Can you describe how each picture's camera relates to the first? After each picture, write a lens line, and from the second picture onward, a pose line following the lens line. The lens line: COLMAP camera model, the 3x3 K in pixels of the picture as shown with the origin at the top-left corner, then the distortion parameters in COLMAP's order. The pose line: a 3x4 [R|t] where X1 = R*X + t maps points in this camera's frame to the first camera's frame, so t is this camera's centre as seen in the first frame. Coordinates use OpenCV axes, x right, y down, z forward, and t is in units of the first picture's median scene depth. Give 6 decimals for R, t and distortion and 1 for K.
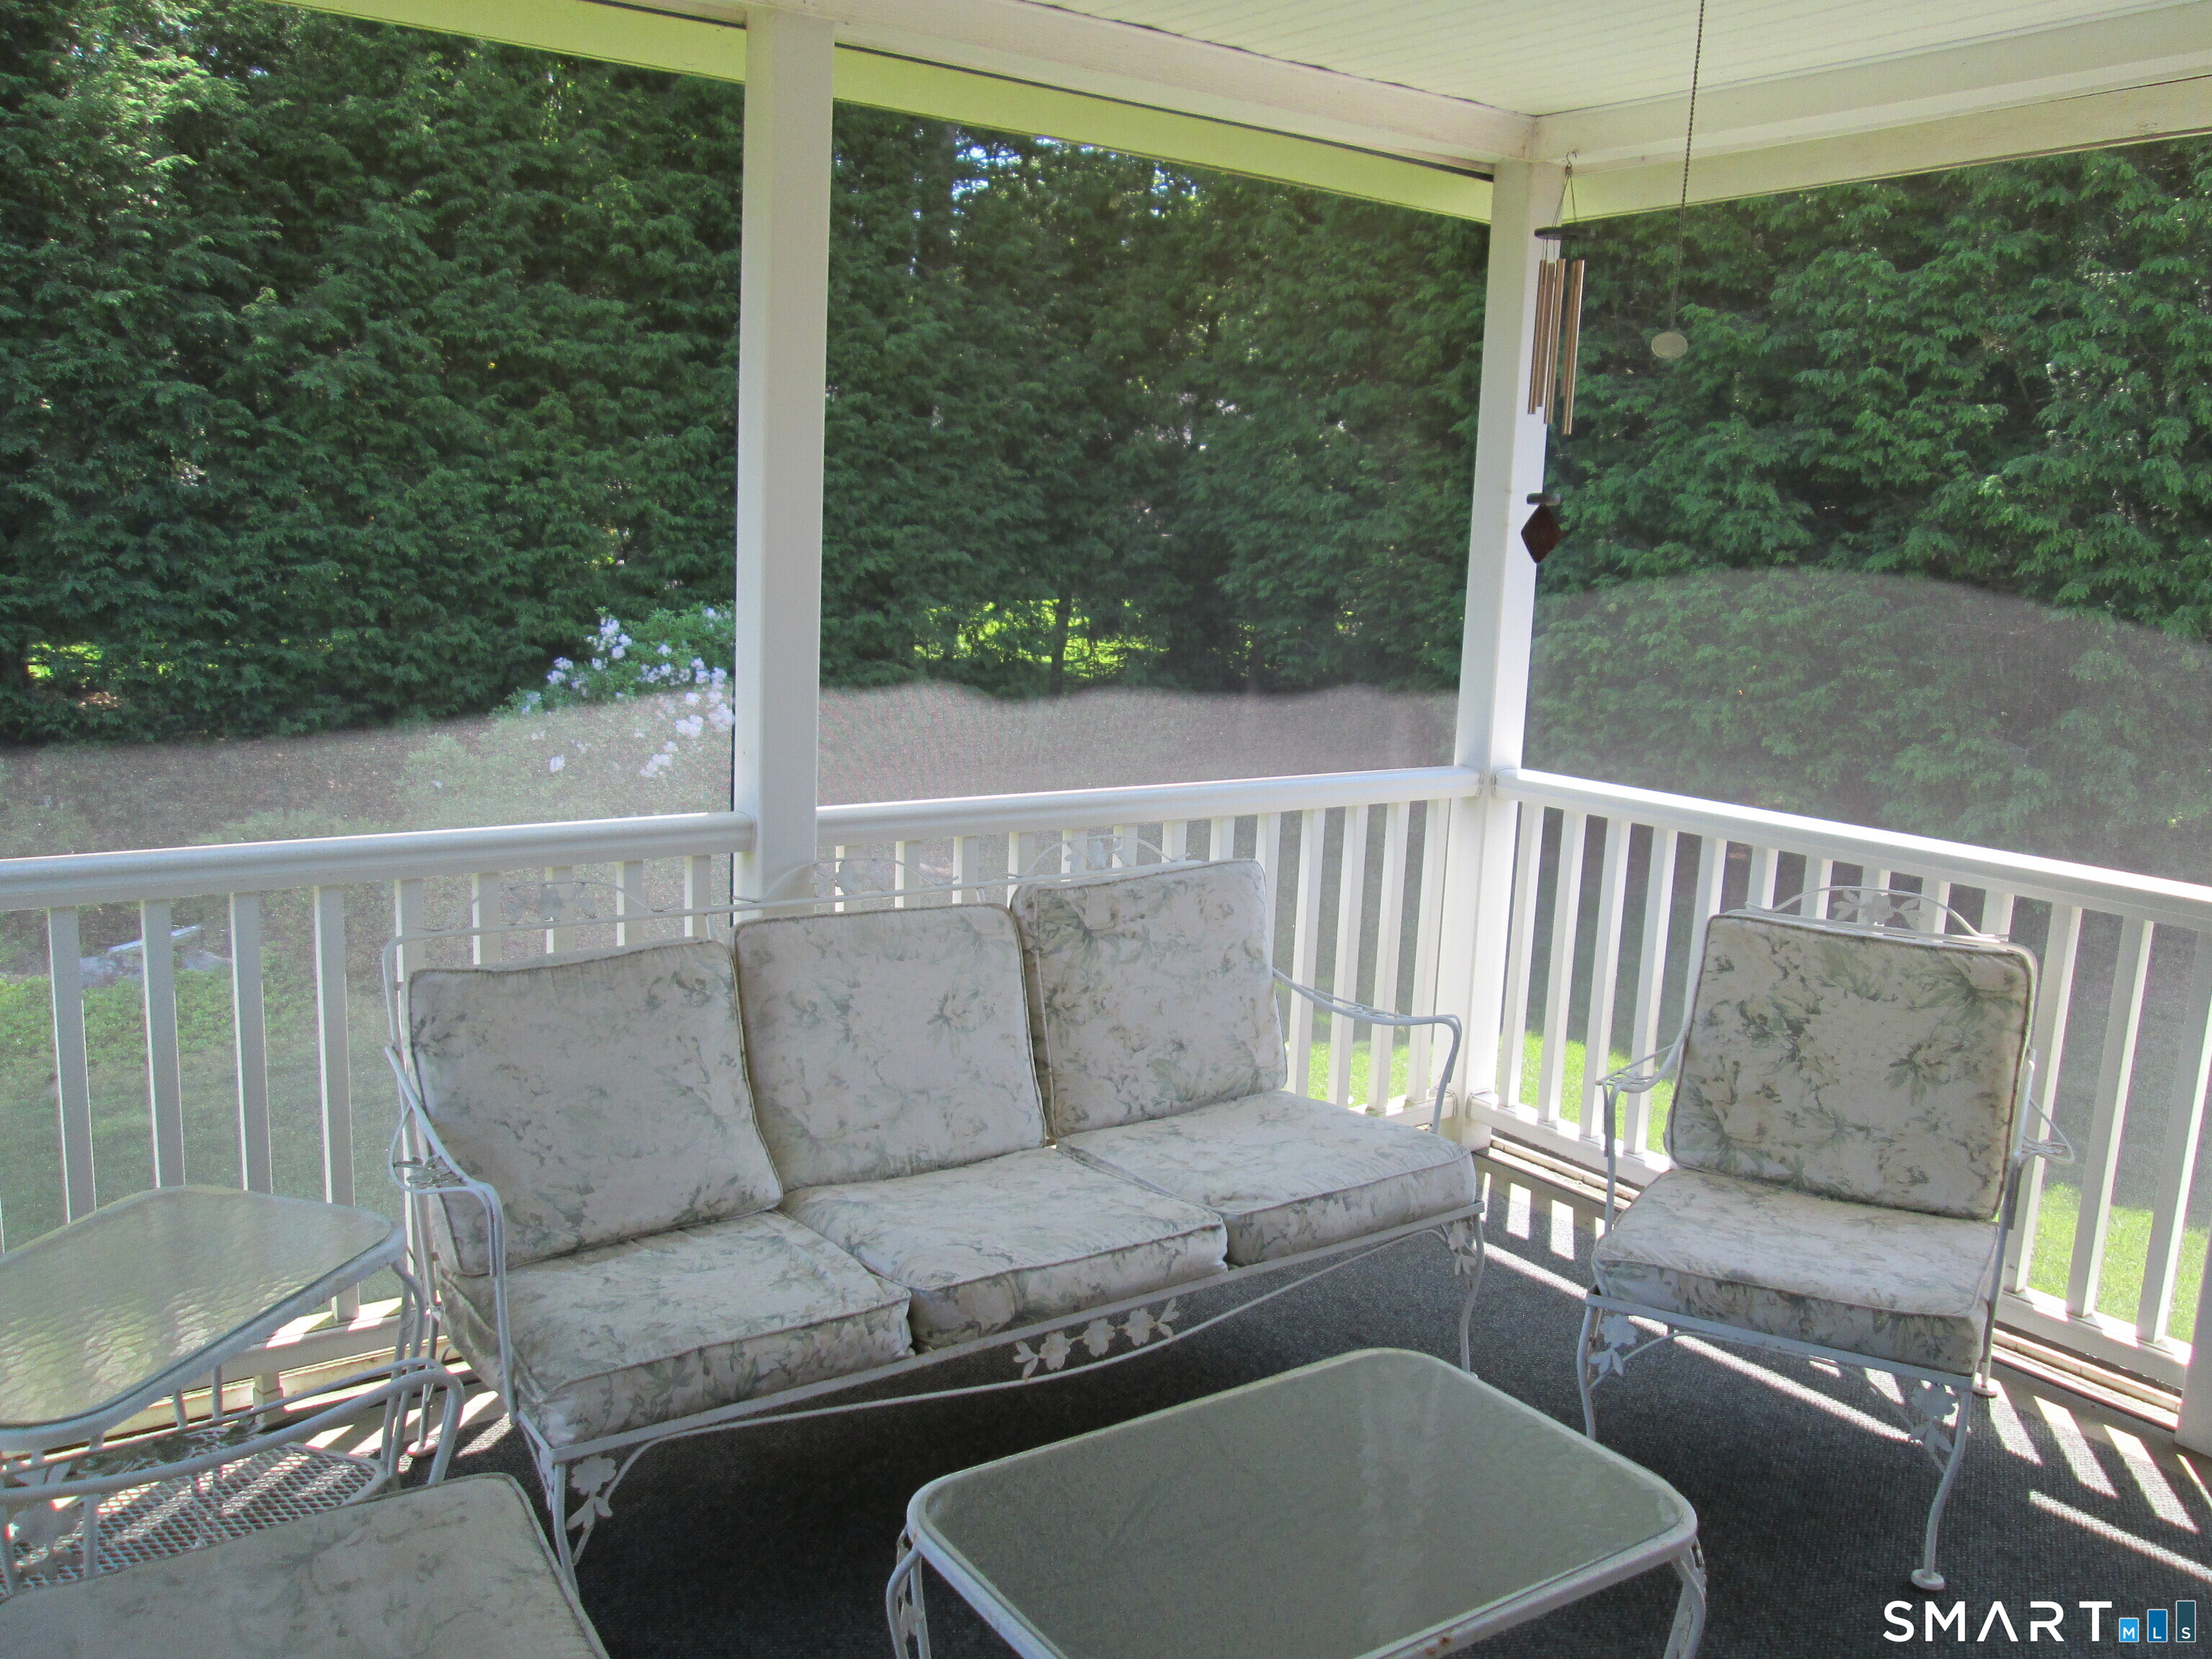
lens RADIAL K [[1830.9, 0, 1111.4], [0, 1830.9, 836.8], [0, 0, 1]] dist [-0.047551, 0.011873]
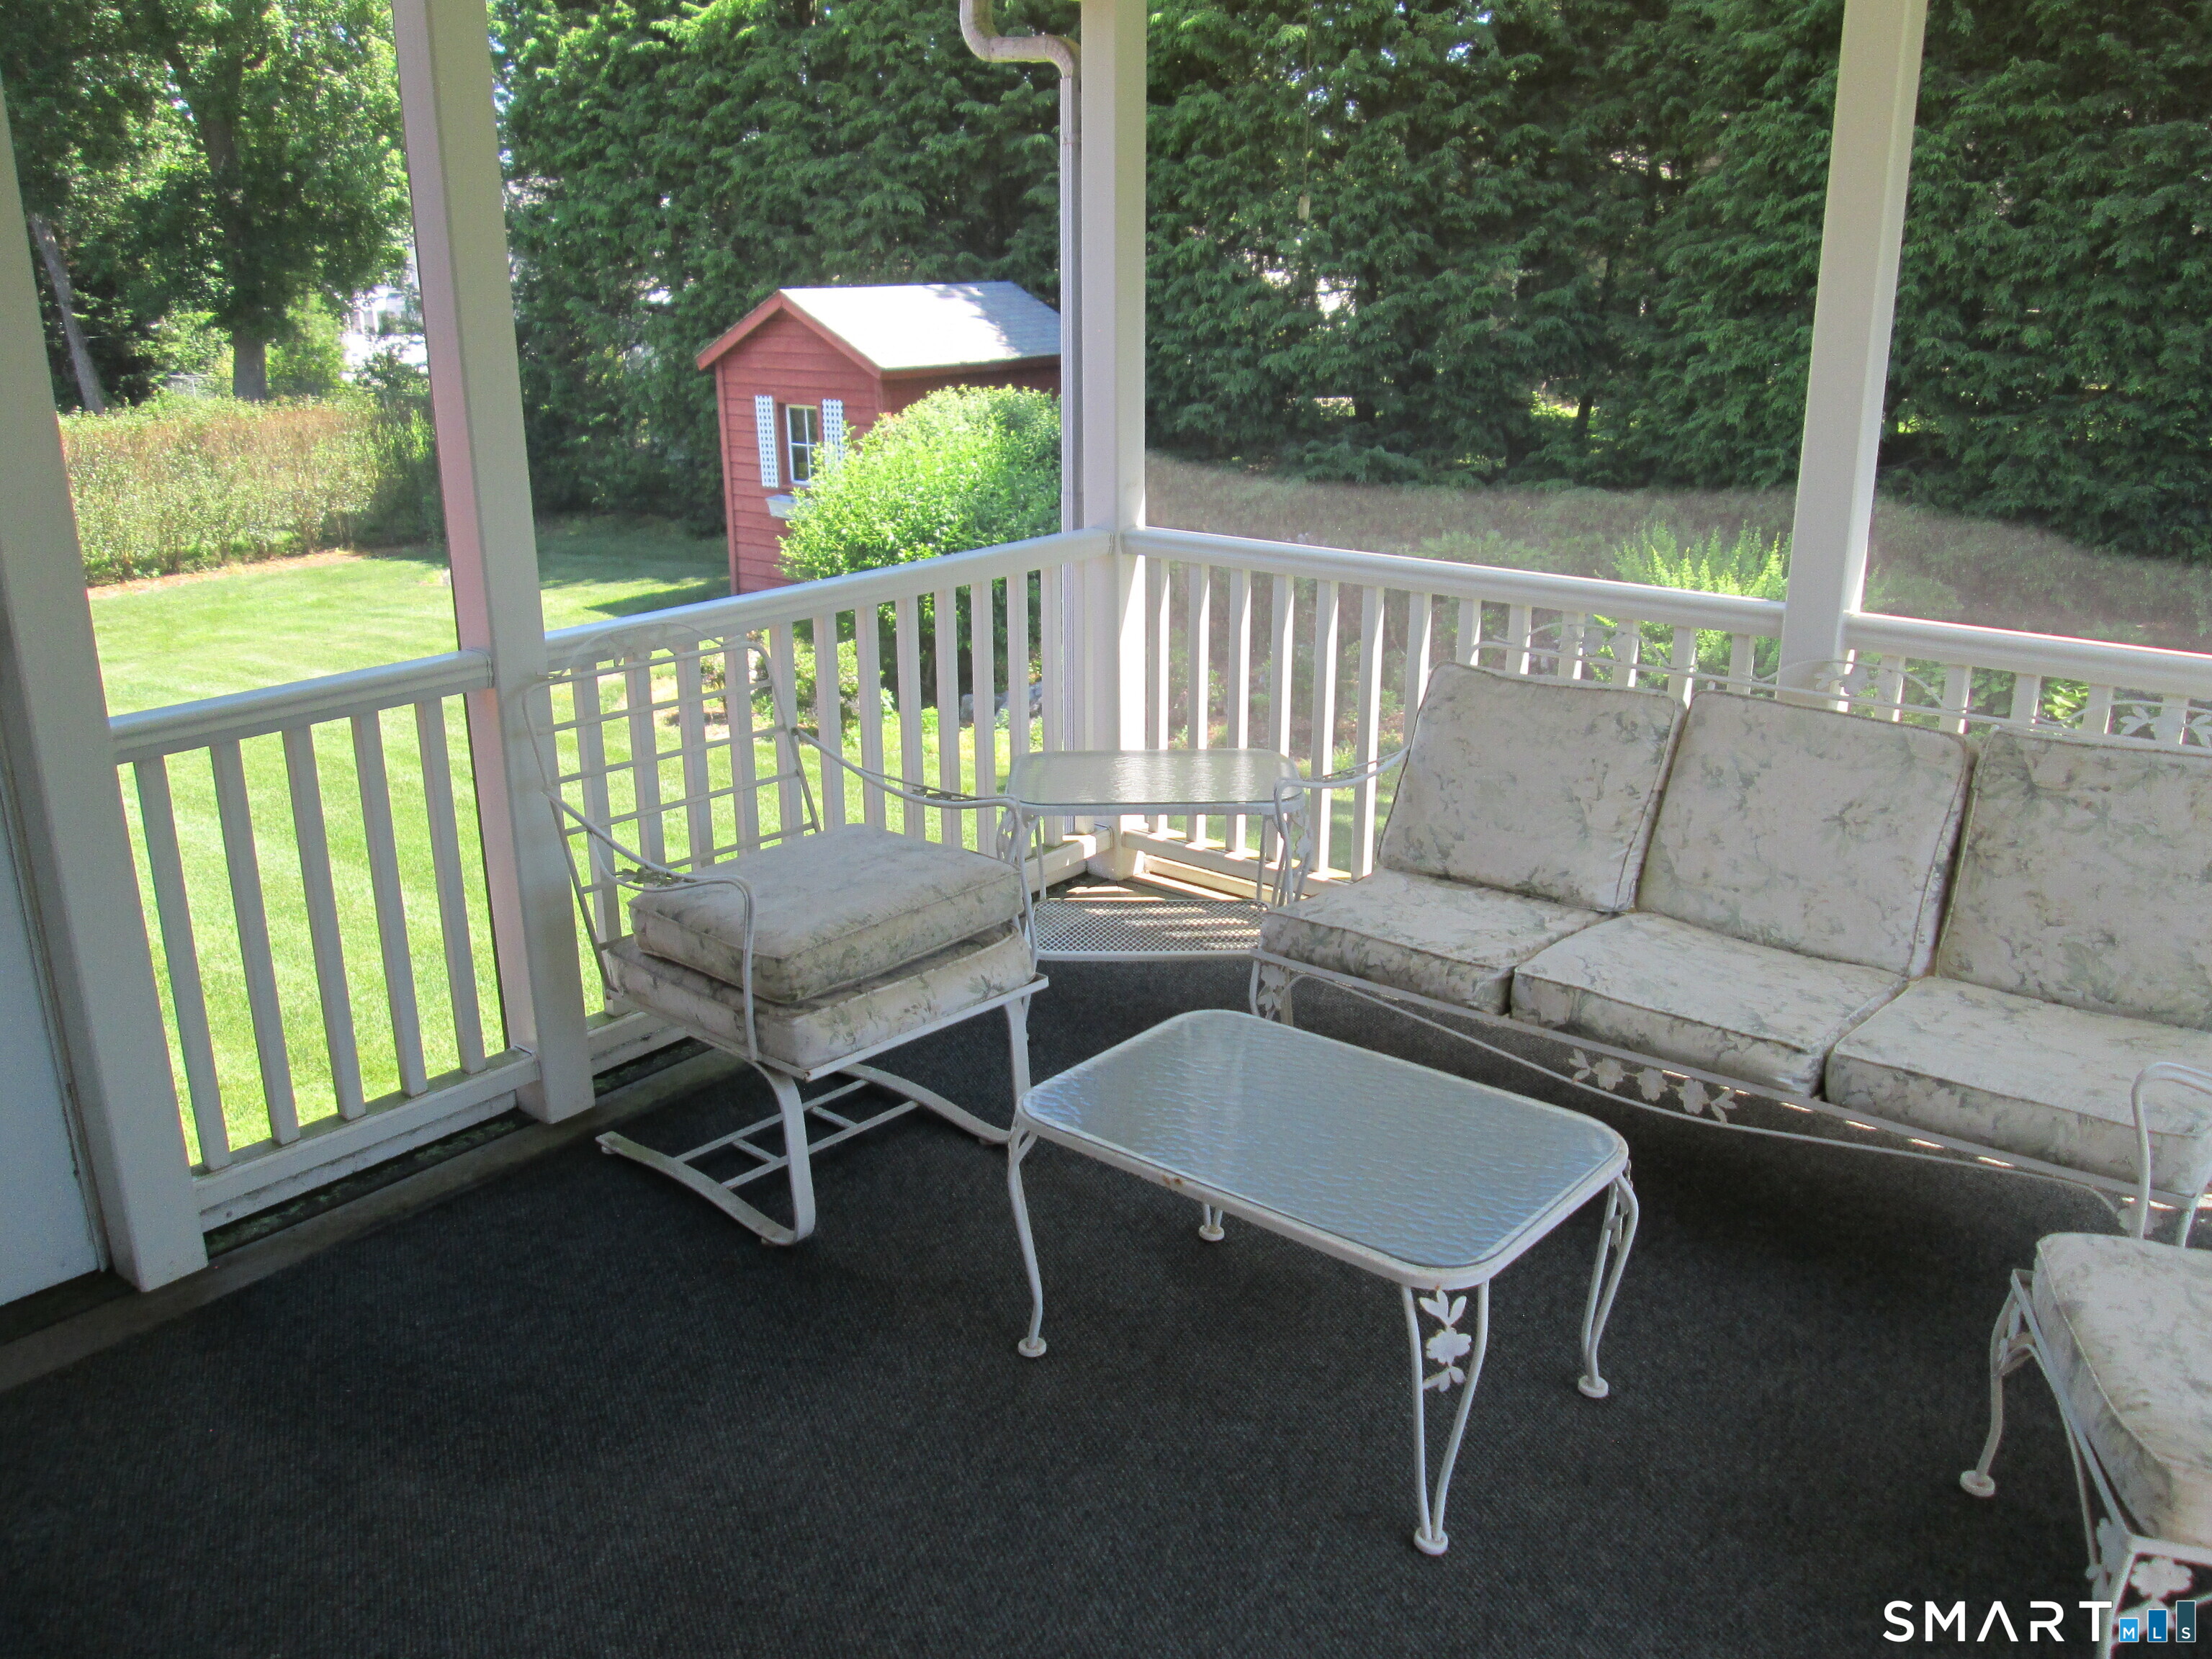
lens RADIAL K [[1830.9, 0, 1107.3], [0, 1830.9, 822.8], [0, 0, 1]] dist [-0.047551, 0.011873]
pose [[0.270070, 0.252119, -0.929246, 0.883815], [-0.150966, 0.964260, 0.217743, -0.074484], [0.950932, 0.081478, 0.298479, 0.320077]]
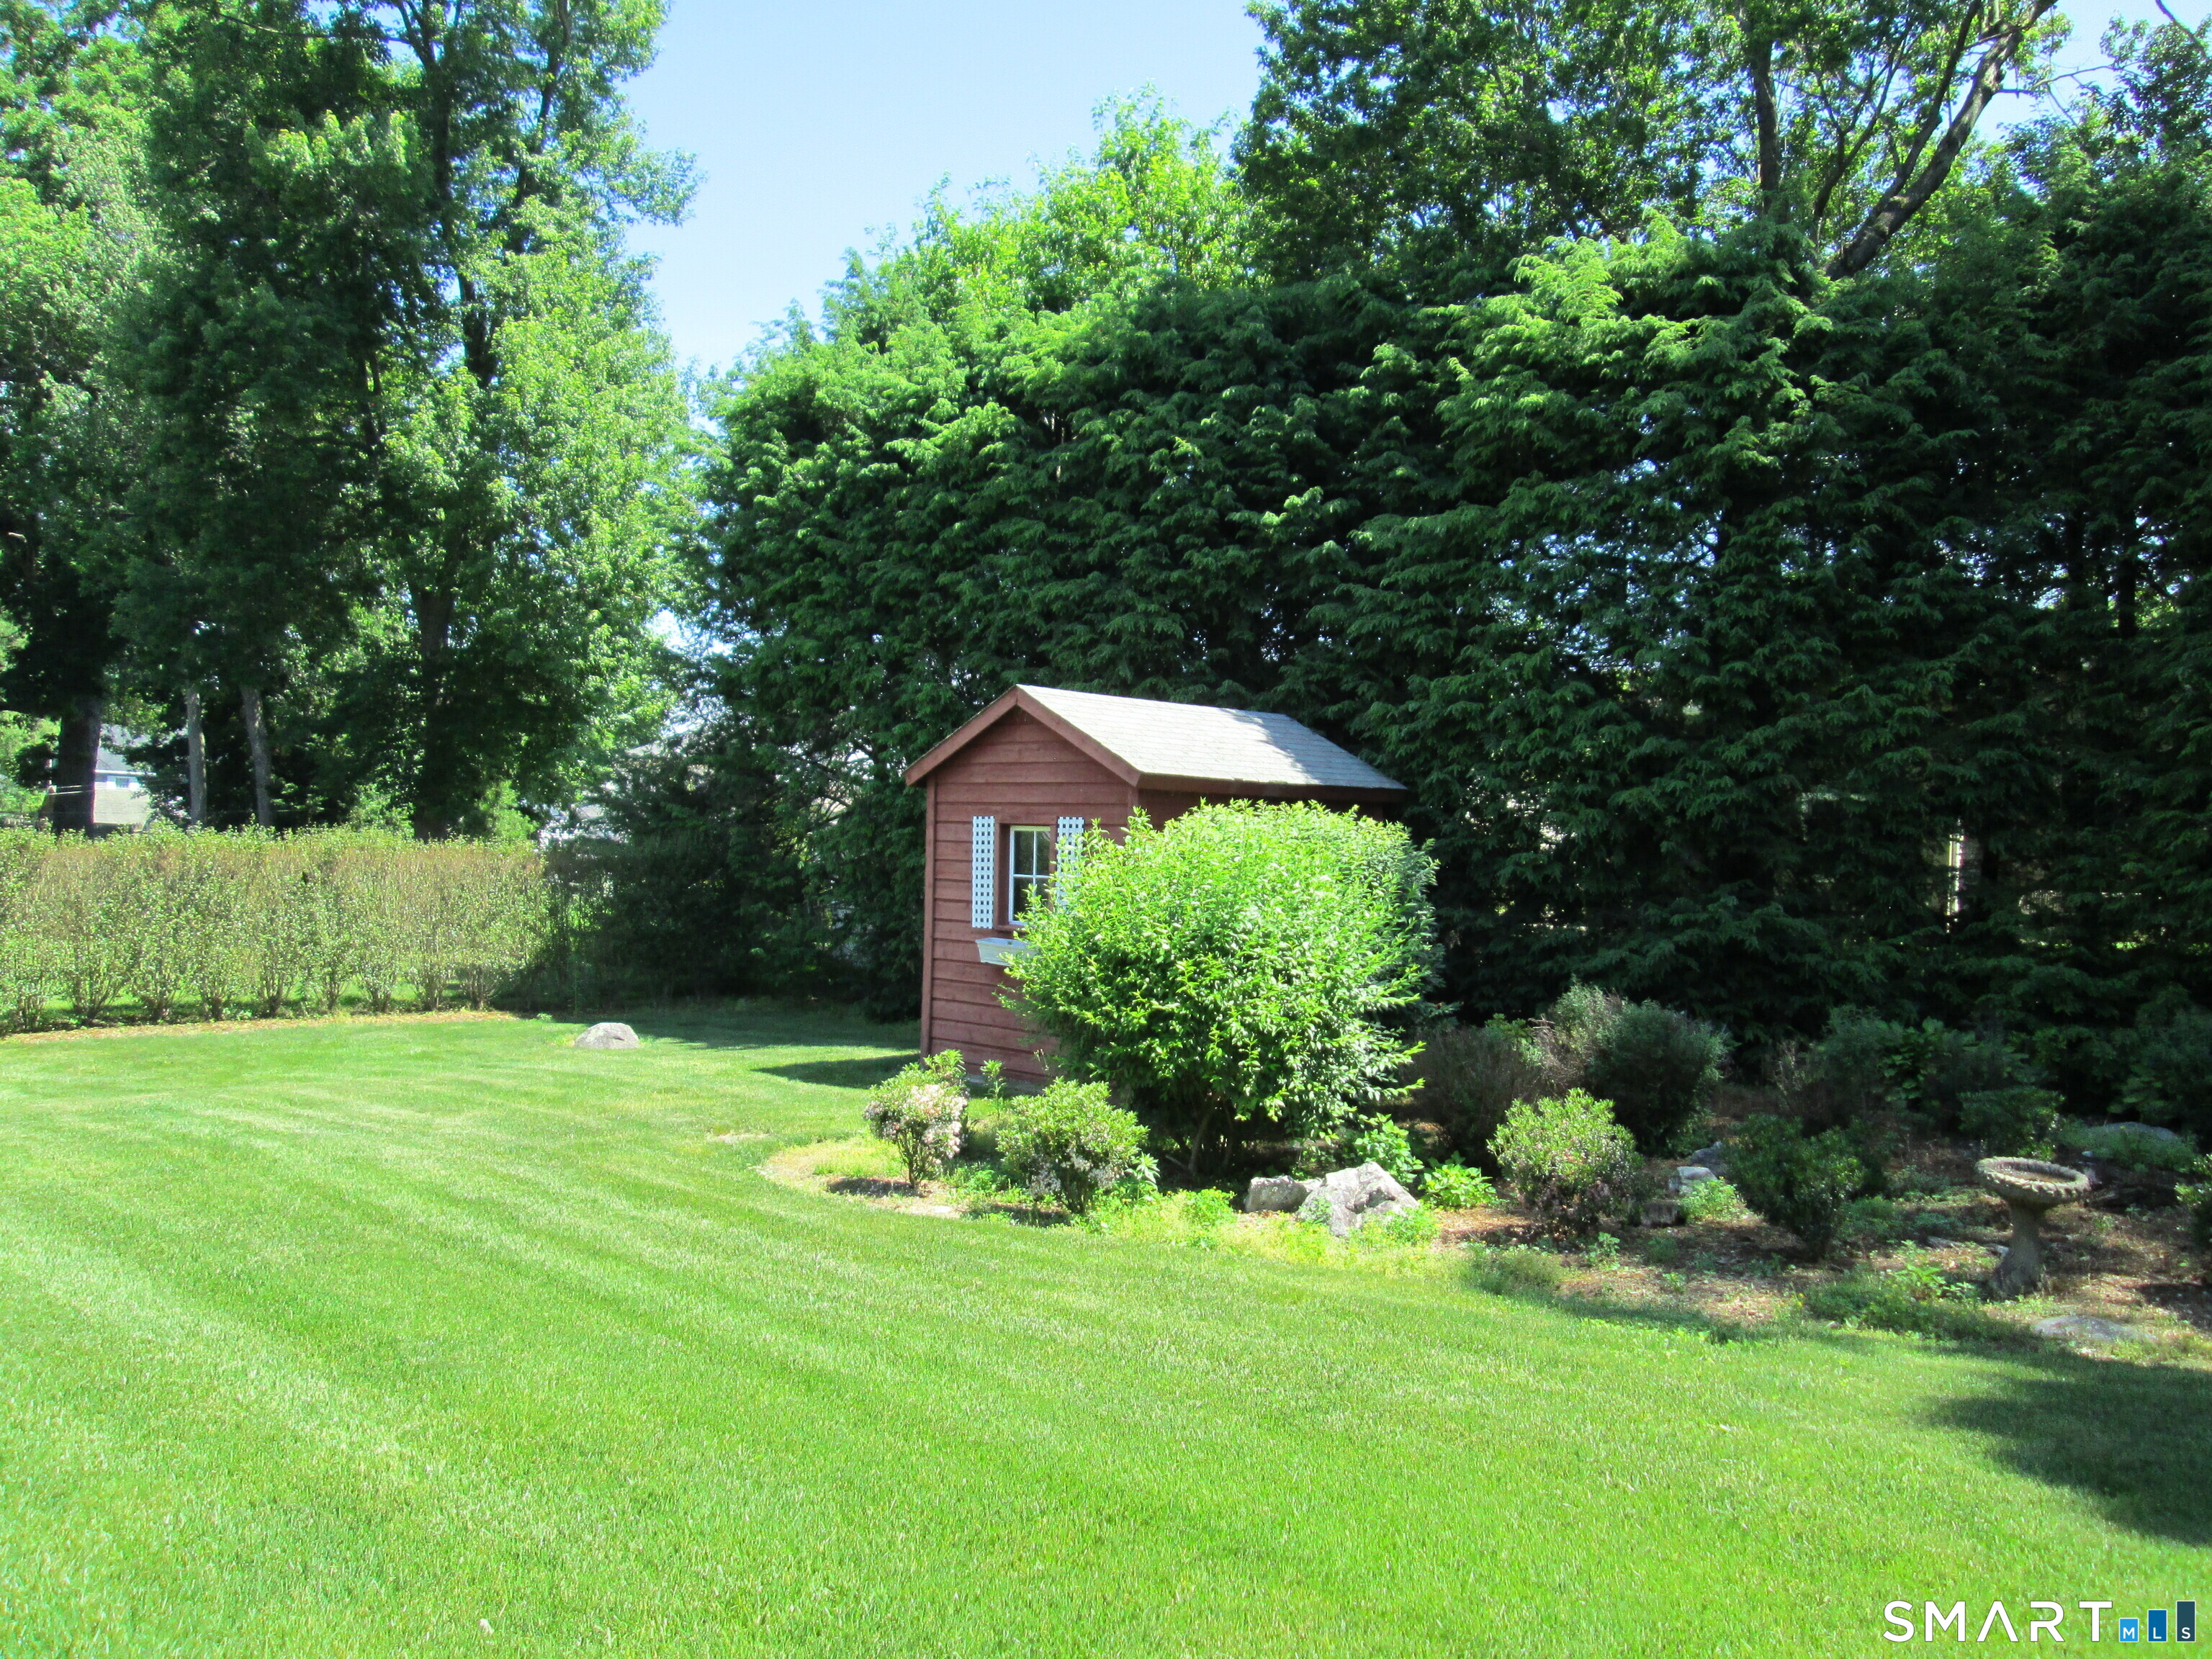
lens RADIAL K [[1830.9, 0, 1099.1], [0, 1830.9, 839.4], [0, 0, 1]] dist [-0.047551, 0.011873]
pose [[0.176461, -0.032306, -0.983777, 0.700556], [-0.195718, 0.978353, -0.067234, -0.015892], [0.964653, 0.204407, 0.166318, 0.333213]]
